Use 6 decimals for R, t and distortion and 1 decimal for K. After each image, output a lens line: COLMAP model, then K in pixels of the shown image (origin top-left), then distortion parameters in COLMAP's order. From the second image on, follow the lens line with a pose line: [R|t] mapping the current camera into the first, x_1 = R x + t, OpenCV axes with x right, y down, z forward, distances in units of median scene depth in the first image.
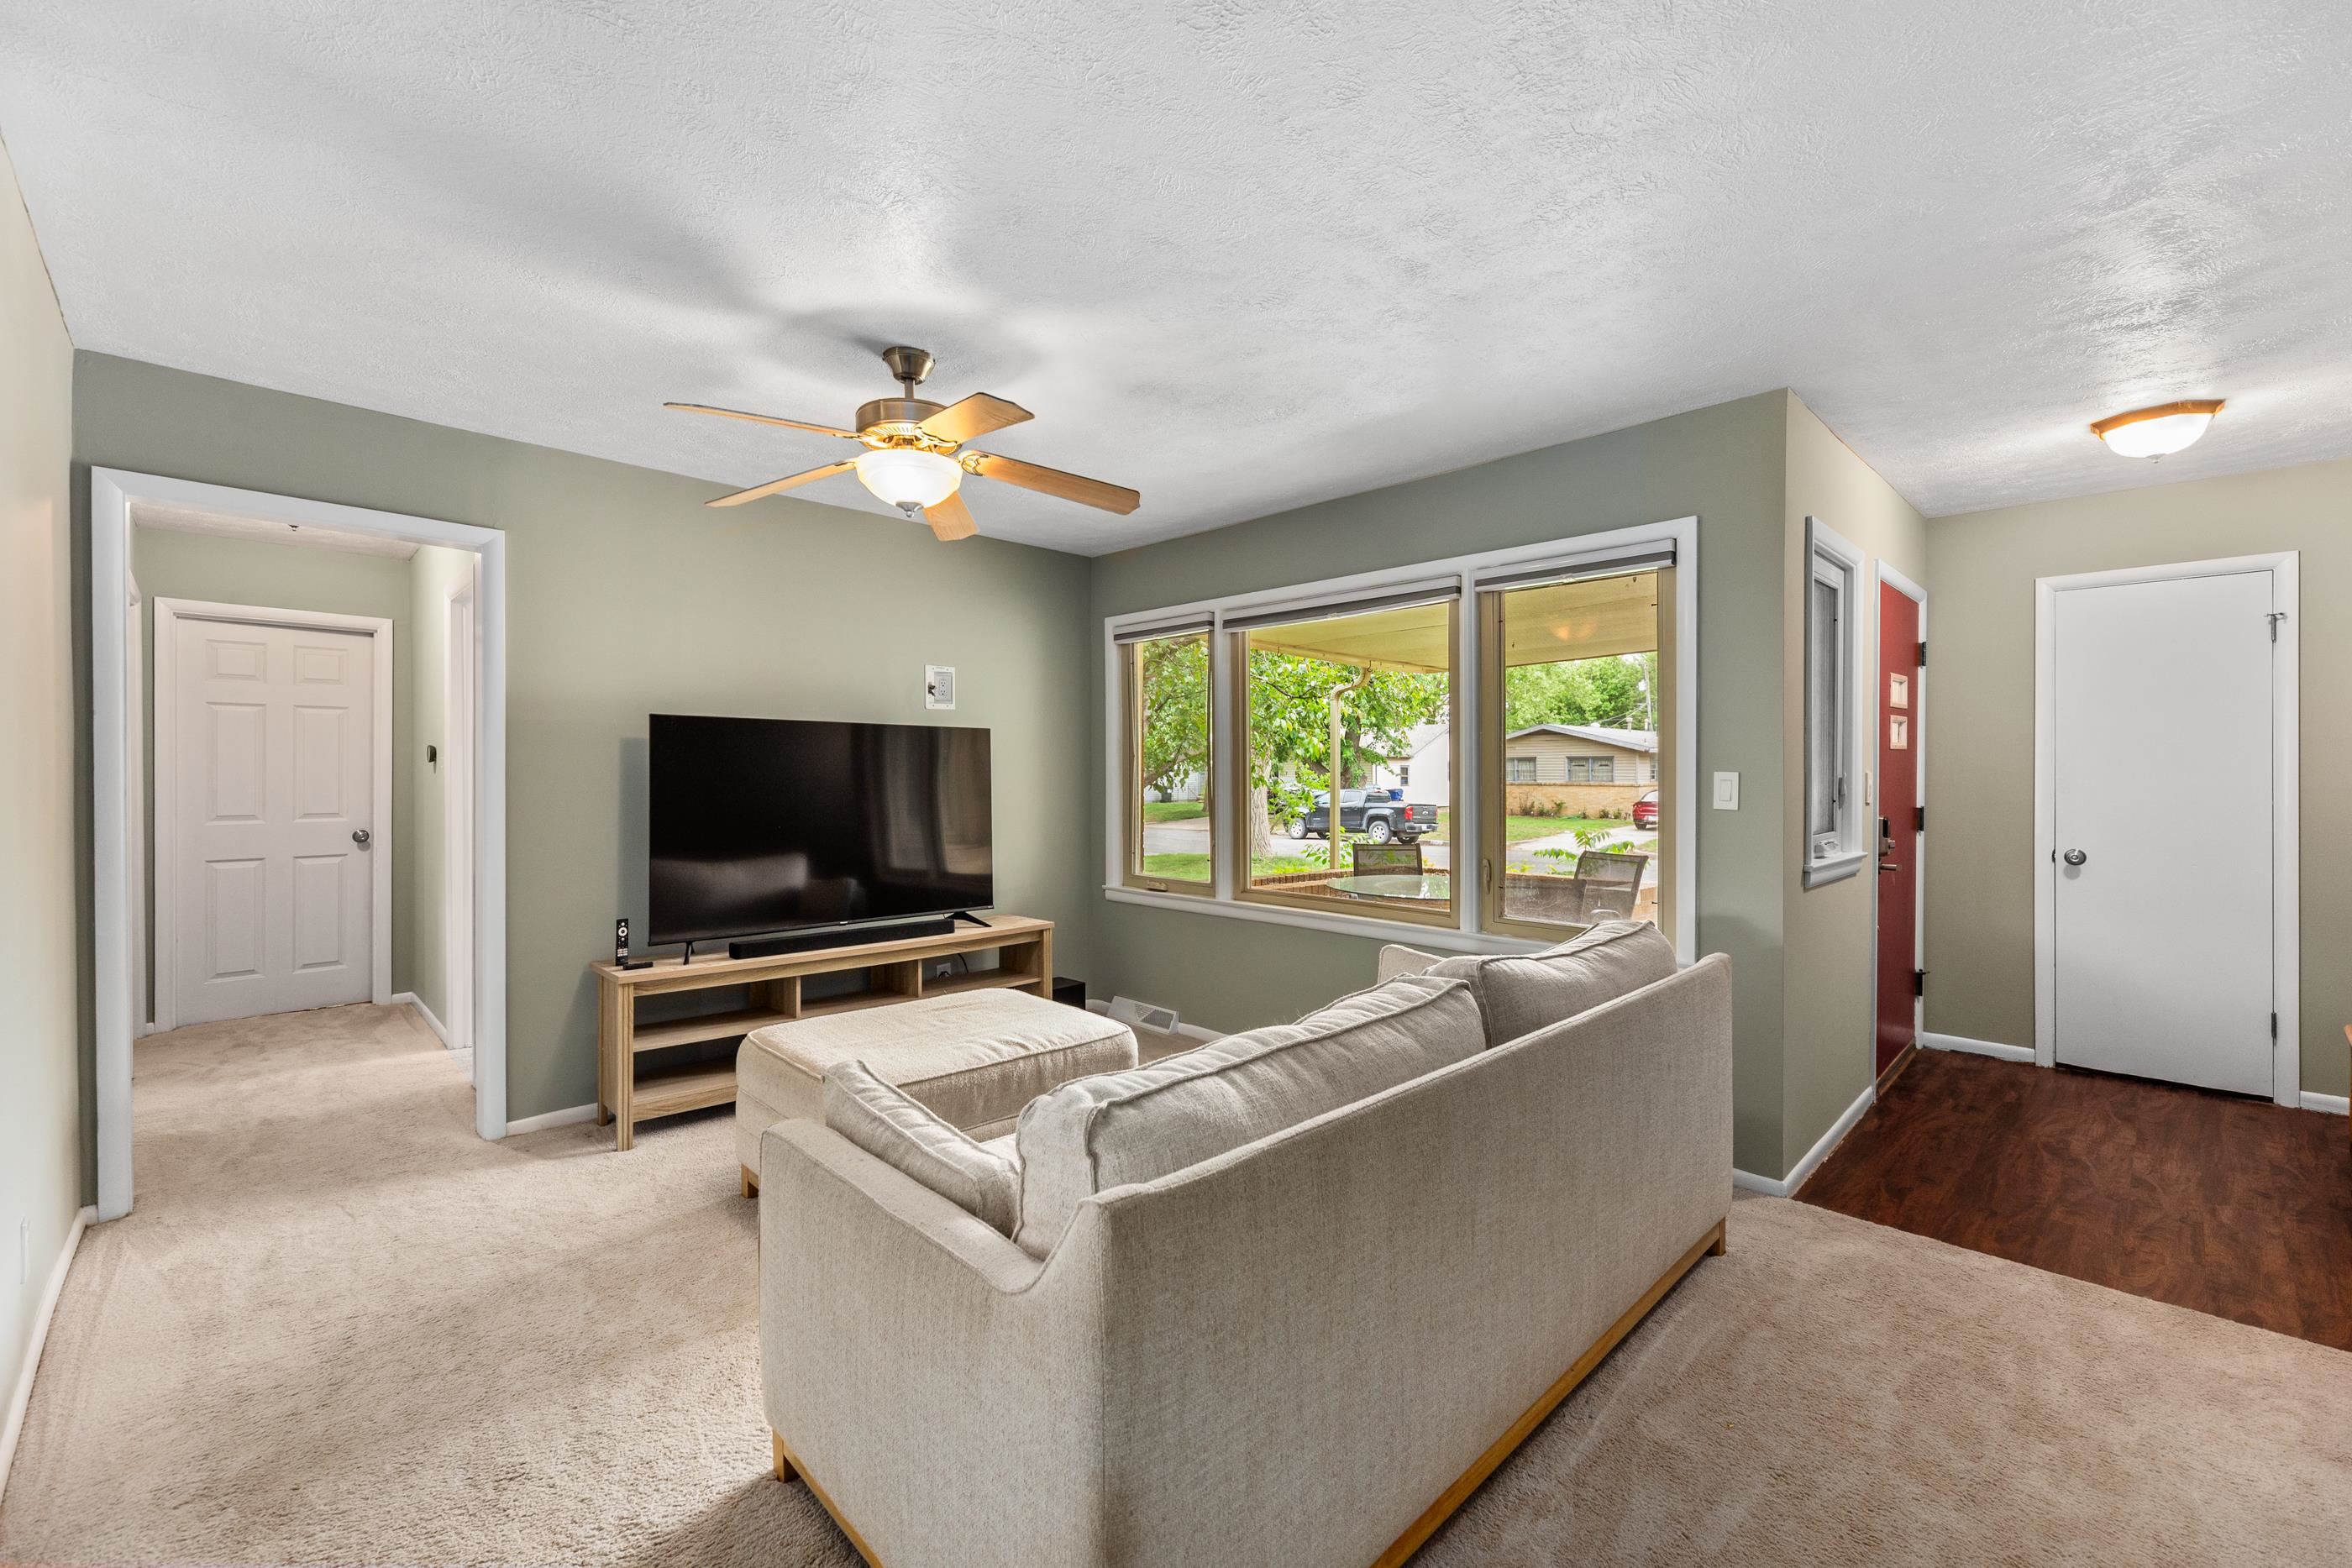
lens RADIAL K [[965.8, 0, 1163.8], [0, 965.8, 777.4], [0, 0, 1]] dist [-0.000081, -0.000067]
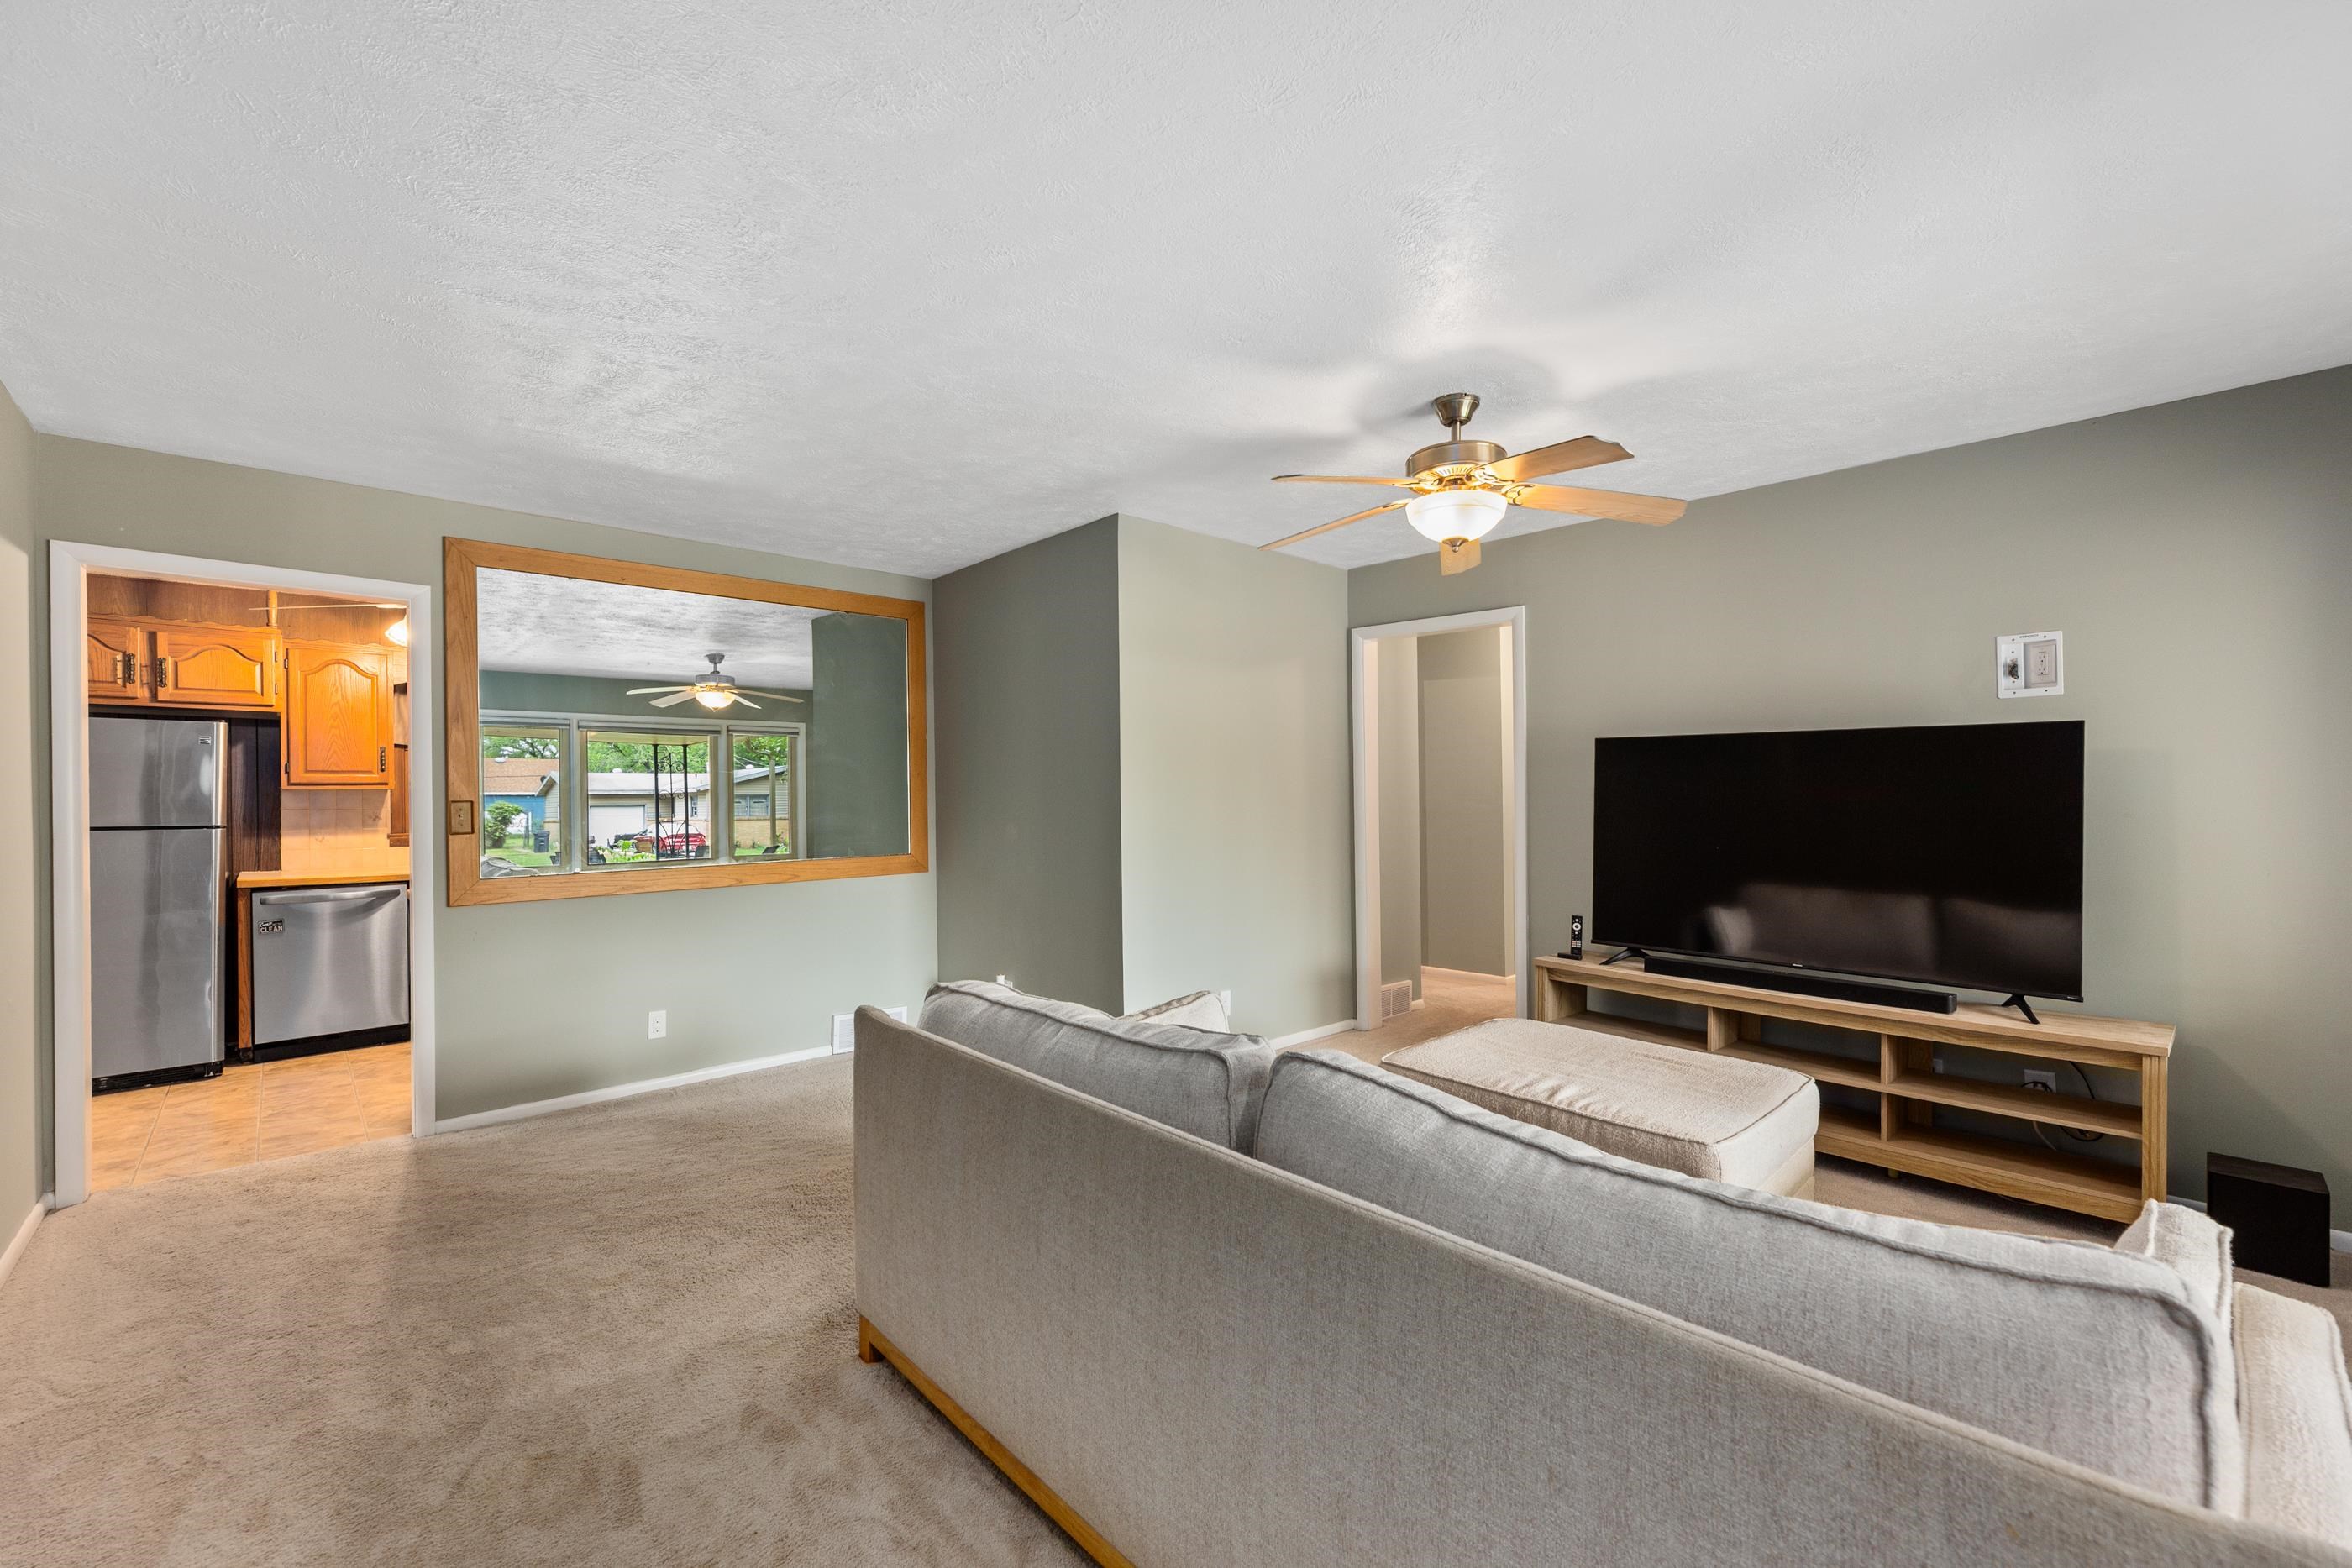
lens RADIAL K [[965.8, 0, 1187.9], [0, 965.8, 805.4], [0, 0, 1]] dist [-0.000081, -0.000067]
pose [[-0.010934, 0.015056, -0.999827, 0.604261], [-0.002654, 0.999883, 0.015086, -0.003158], [0.999937, 0.002819, -0.010892, 0.534233]]
